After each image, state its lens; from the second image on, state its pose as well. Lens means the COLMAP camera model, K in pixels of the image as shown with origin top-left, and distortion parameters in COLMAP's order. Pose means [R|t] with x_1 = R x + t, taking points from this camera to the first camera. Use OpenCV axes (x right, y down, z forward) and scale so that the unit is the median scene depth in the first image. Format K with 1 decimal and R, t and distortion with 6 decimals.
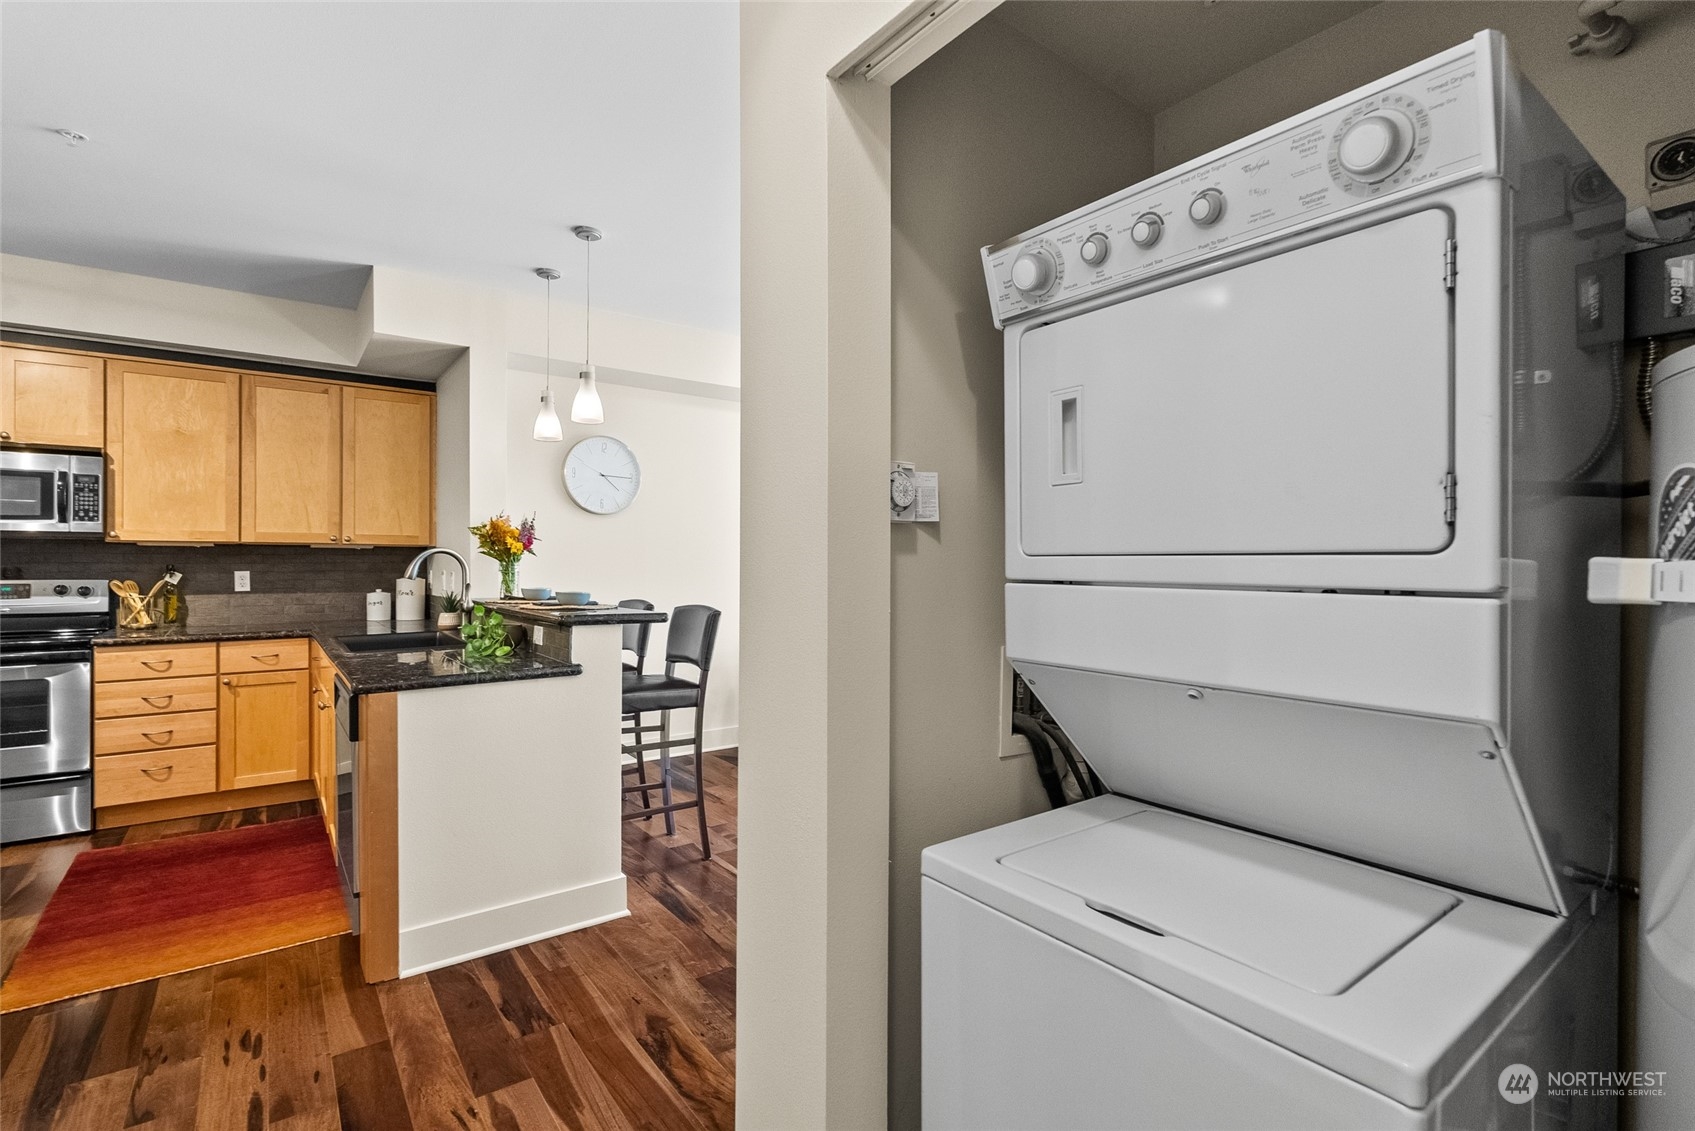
lens RADIAL K [[790.3, 0, 847.5], [0, 790.3, 565.5], [0, 0, 1]] dist [0.001655, 0.000709]
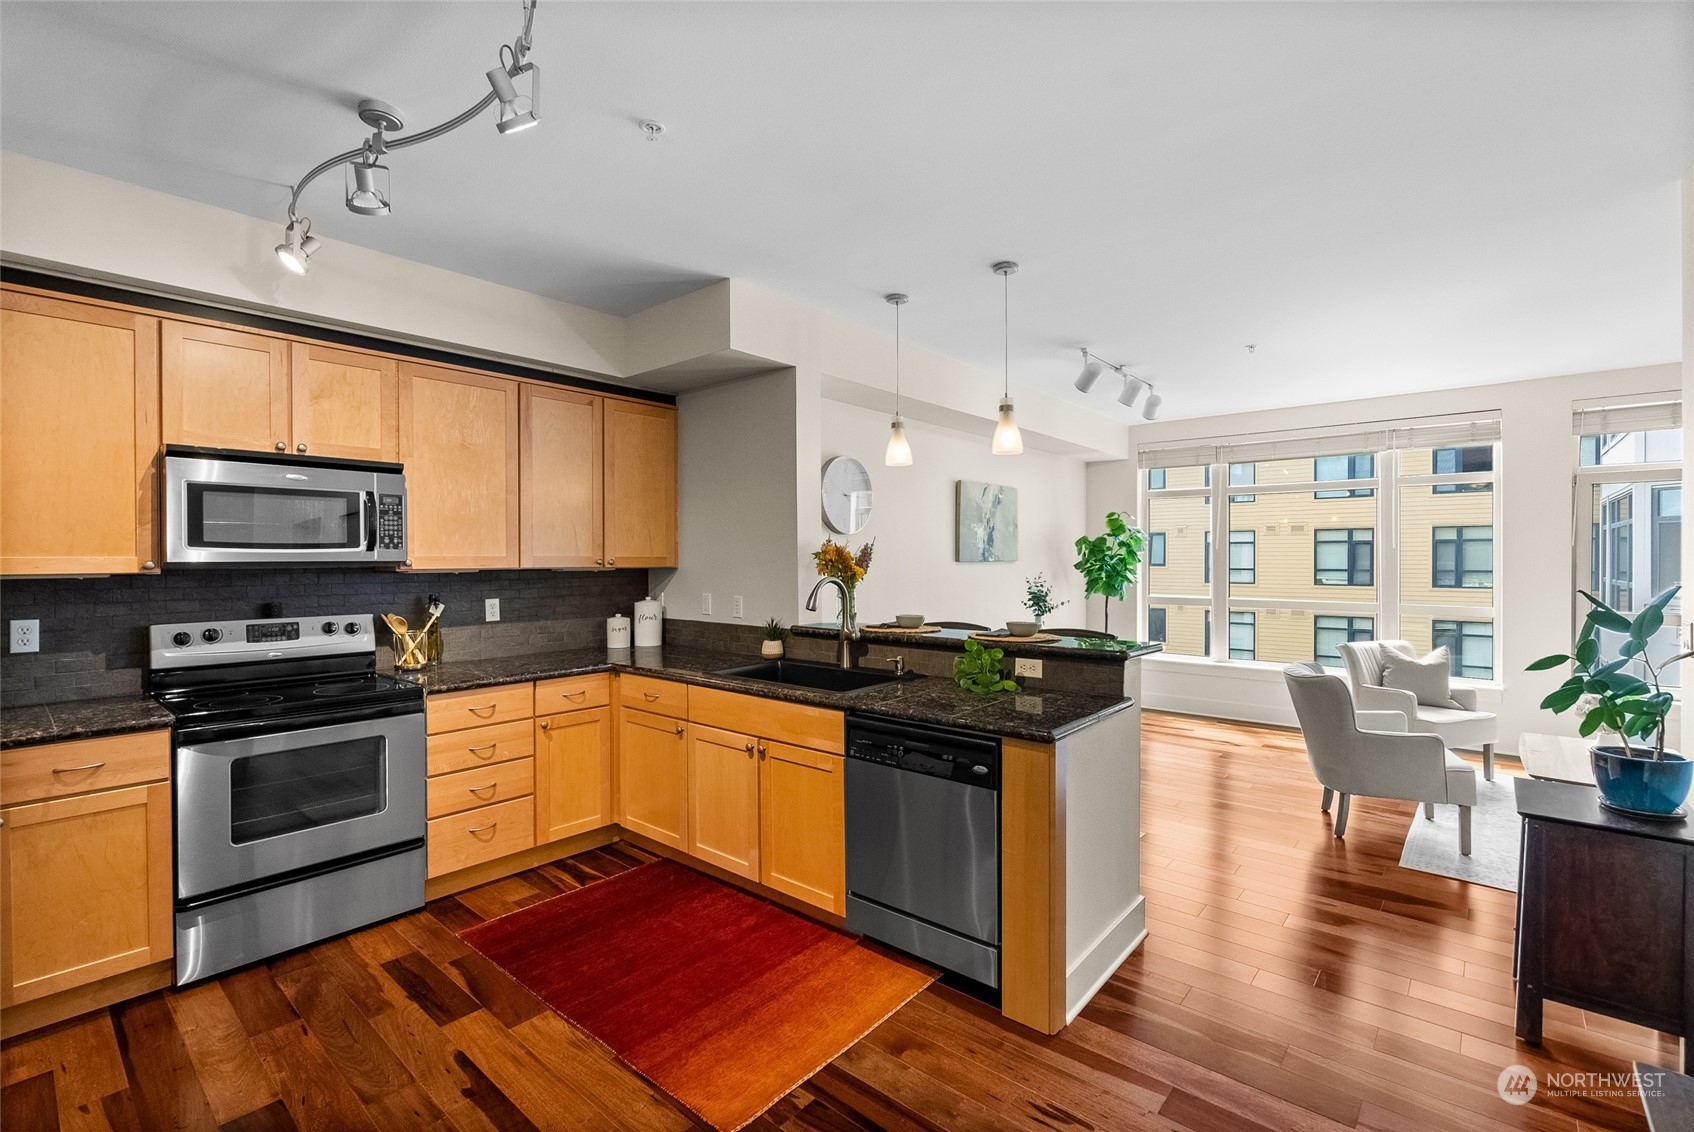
lens RADIAL K [[751.5, 0, 853.3], [0, 751.5, 560.5], [0, 0, 1]] dist [-0.001173, -0.000129]
pose [[0.974806, -0.006281, 0.222966, -0.630191], [0.006216, 0.999980, 0.000994, -0.039508], [-0.222968, 0.000417, 0.974826, 0.085156]]
